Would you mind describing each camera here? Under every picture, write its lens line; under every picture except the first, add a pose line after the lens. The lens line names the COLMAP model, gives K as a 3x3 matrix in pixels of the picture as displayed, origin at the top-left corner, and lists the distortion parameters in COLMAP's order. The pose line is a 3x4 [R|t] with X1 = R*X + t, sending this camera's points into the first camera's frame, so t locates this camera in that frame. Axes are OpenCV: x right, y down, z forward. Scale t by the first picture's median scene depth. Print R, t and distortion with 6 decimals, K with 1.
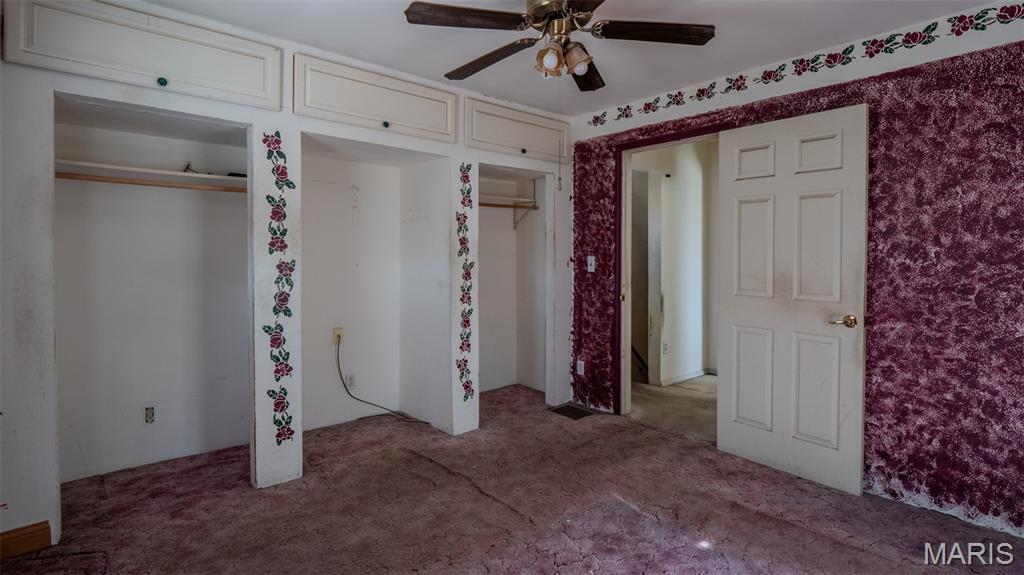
lens RADIAL K [[495.0, 0, 512.1], [0, 495.0, 267.1], [0, 0, 1]] dist [-0.003424, -0.000710]
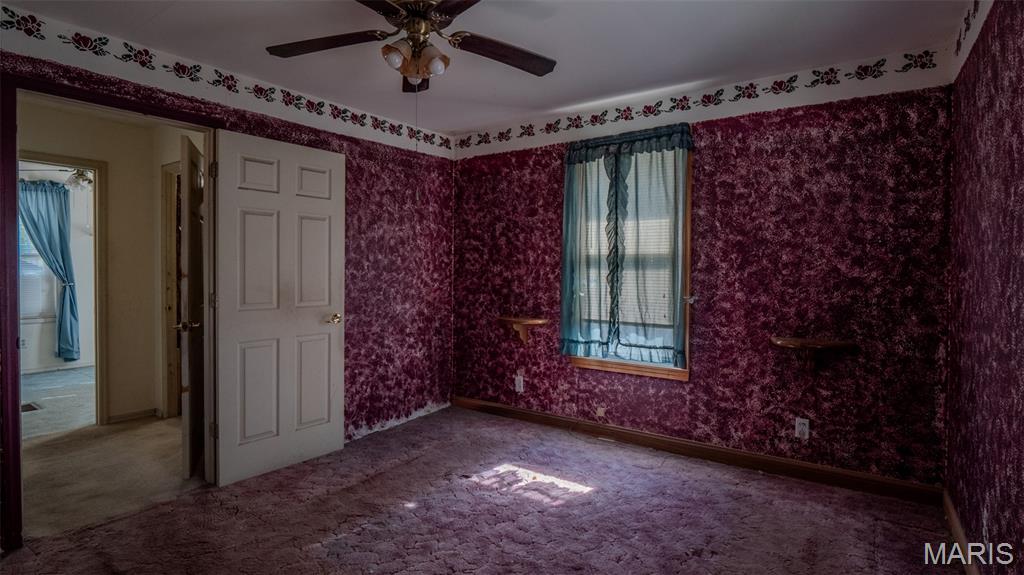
lens RADIAL K [[515.5, 0, 512.0], [0, 515.5, 287.5], [0, 0, 1]] dist [-0.001058, -0.001593]
pose [[-0.236251, -0.038891, 0.970913, -0.776023], [0.027201, 0.998542, 0.046617, -0.023621], [-0.971311, 0.037423, -0.234849, 0.911530]]
